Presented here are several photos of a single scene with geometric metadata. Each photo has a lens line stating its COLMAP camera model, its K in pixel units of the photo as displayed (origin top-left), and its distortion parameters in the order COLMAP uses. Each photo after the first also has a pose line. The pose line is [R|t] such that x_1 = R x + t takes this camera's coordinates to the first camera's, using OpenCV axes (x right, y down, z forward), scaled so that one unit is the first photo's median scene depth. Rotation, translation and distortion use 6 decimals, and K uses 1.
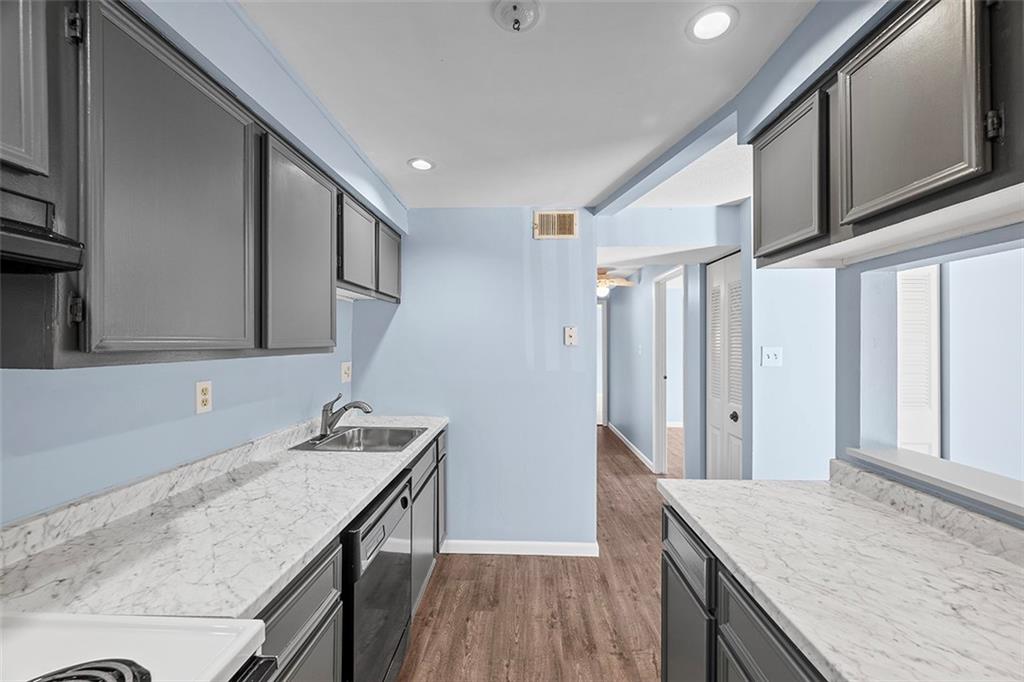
lens RADIAL K [[404.8, 0, 512.0], [0, 404.8, 341.0], [0, 0, 1]] dist [-0.001025, 0.000163]
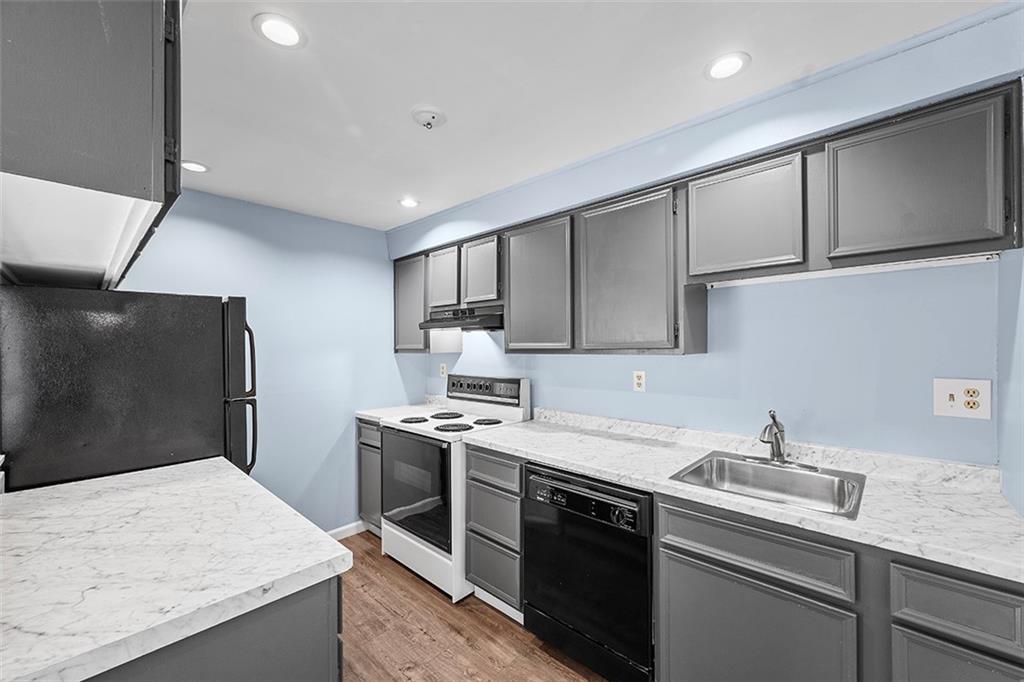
lens RADIAL K [[406.1, 0, 512.3], [0, 406.1, 343.7], [0, 0, 1]] dist [-0.000146, 0.000128]
pose [[-0.655497, -0.001991, -0.755195, 0.699445], [0.007561, 0.999929, -0.009199, 0.009788], [0.755160, -0.011739, -0.655436, 1.666274]]
